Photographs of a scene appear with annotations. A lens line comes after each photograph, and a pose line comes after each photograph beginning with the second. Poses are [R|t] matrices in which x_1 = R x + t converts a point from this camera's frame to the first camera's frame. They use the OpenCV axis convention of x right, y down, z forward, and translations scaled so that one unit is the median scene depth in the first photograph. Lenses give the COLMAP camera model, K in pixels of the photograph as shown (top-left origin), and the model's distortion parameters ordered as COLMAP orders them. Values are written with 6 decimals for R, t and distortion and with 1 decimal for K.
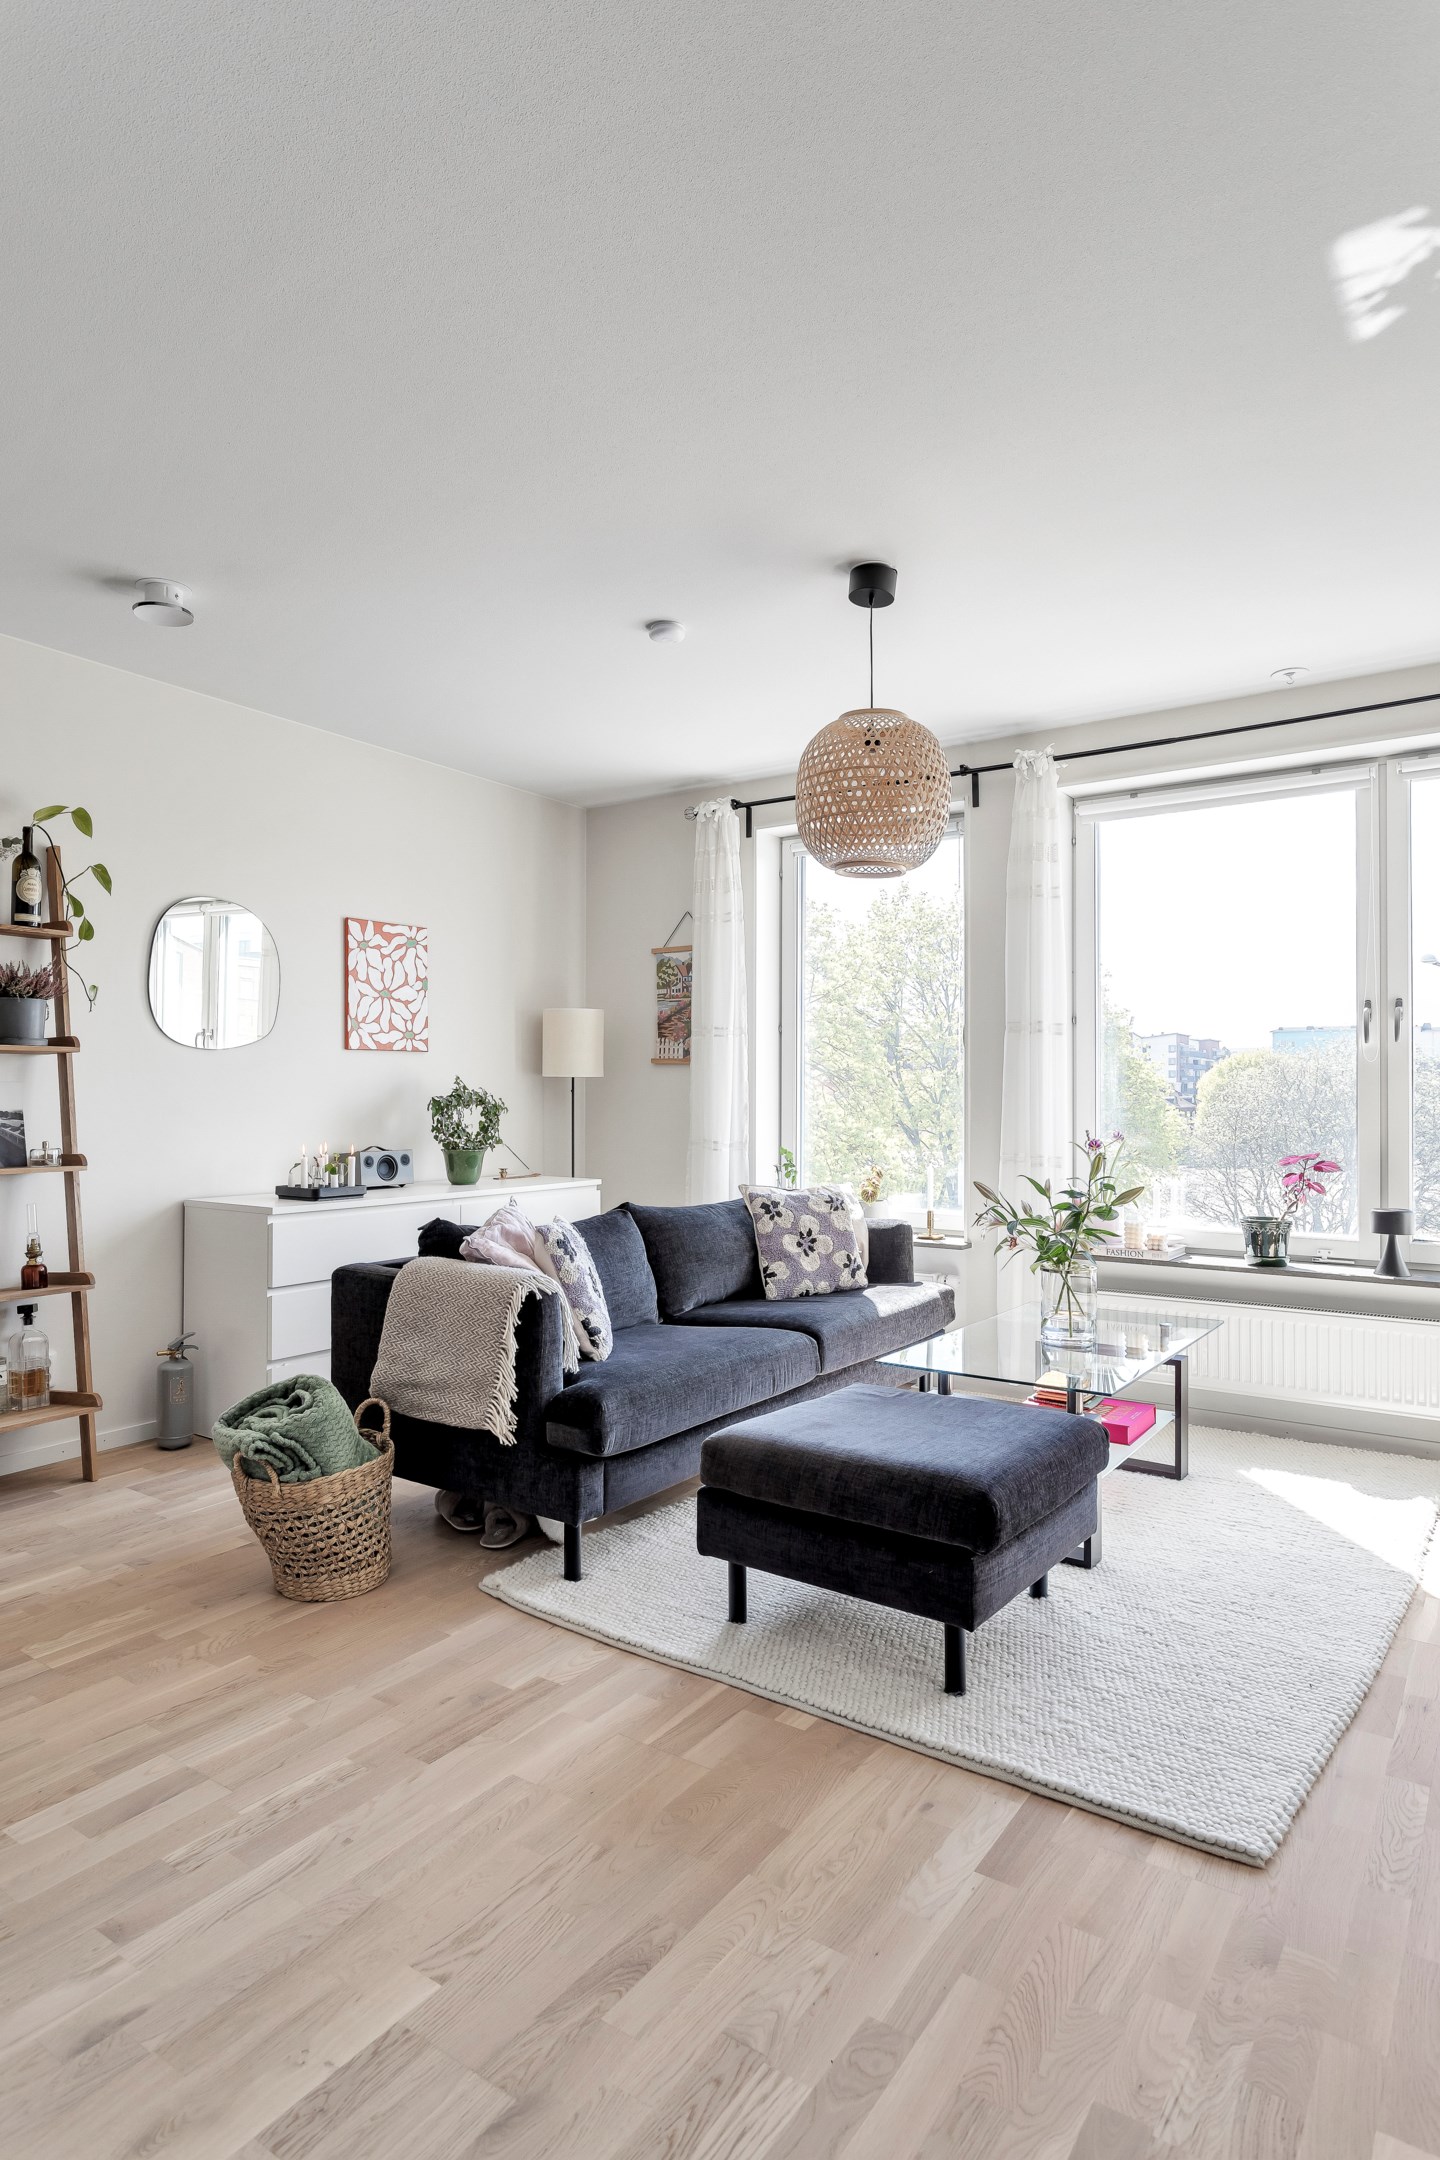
lens RADIAL K [[1206.9, 0, 706.5], [0, 1206.9, 1080.4], [0, 0, 1]] dist [-0.015906, 0.012867]
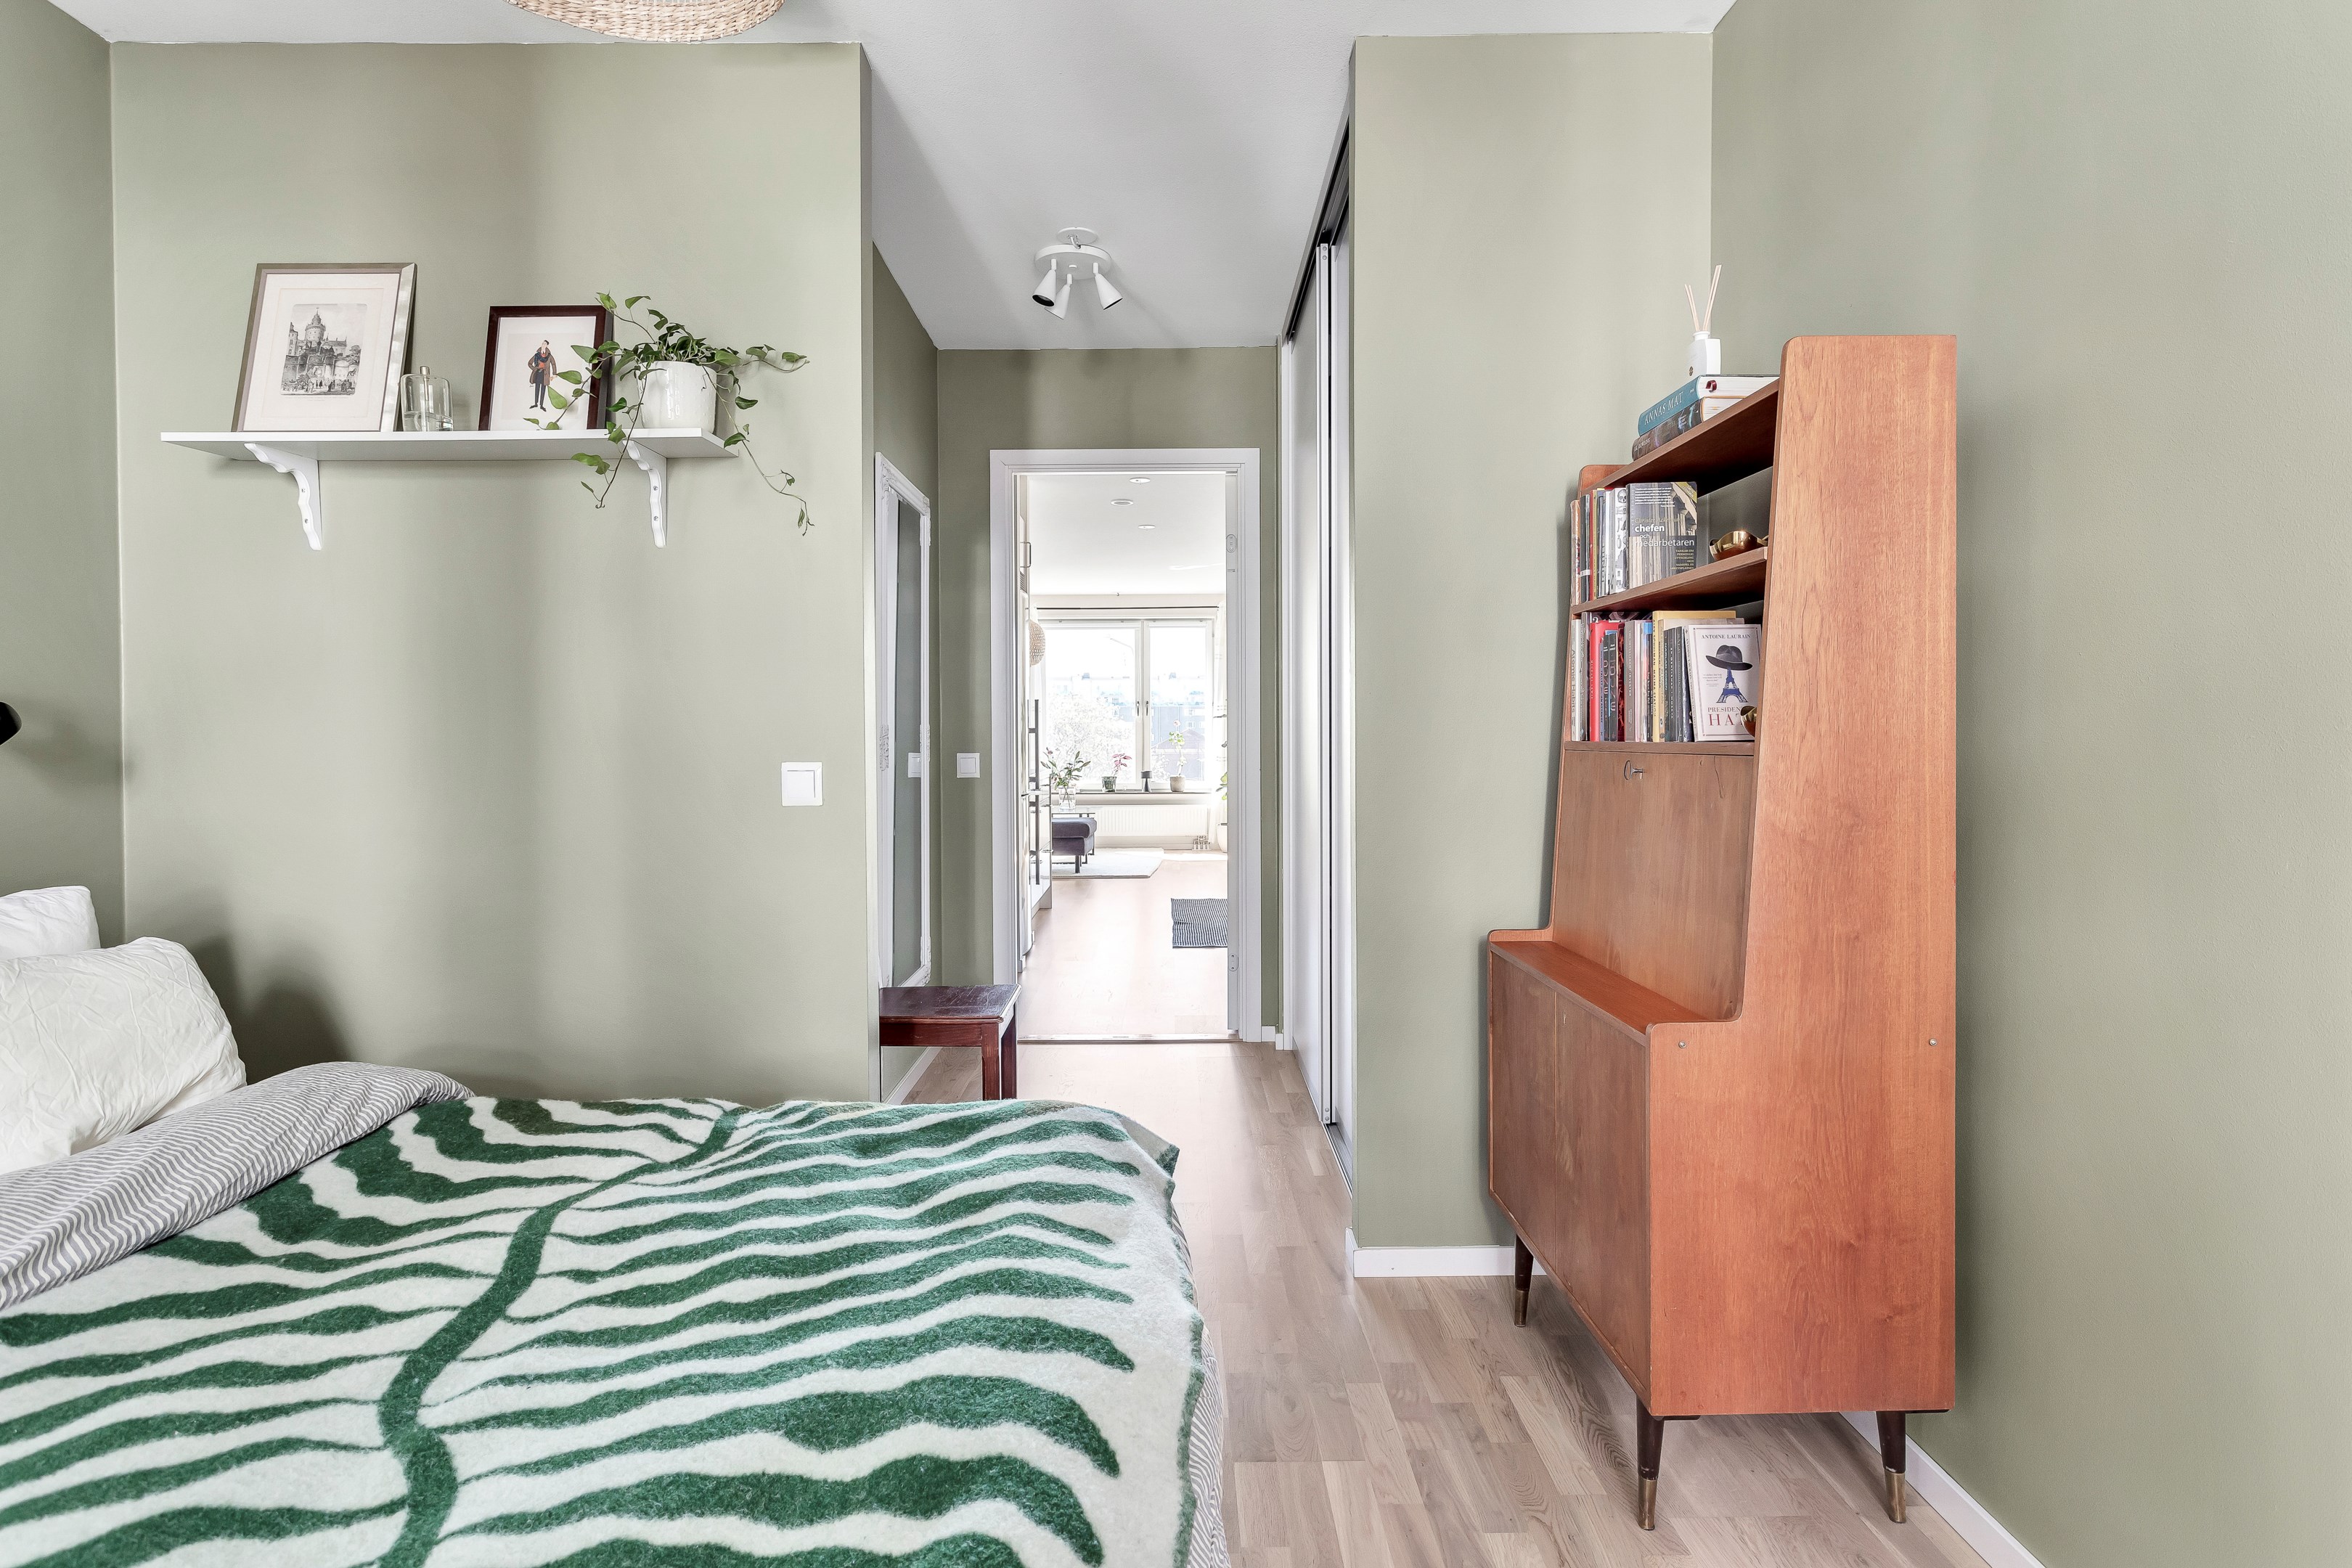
lens RADIAL K [[1278.0, 0, 1179.8], [0, 1278.0, 767.1], [0, 0, 1]] dist [0.004750, 0.001927]
pose [[0.816477, -0.021635, 0.576972, -1.278109], [0.002037, 0.999399, 0.034593, -0.015549], [-0.577374, -0.027069, 0.816031, -1.761027]]
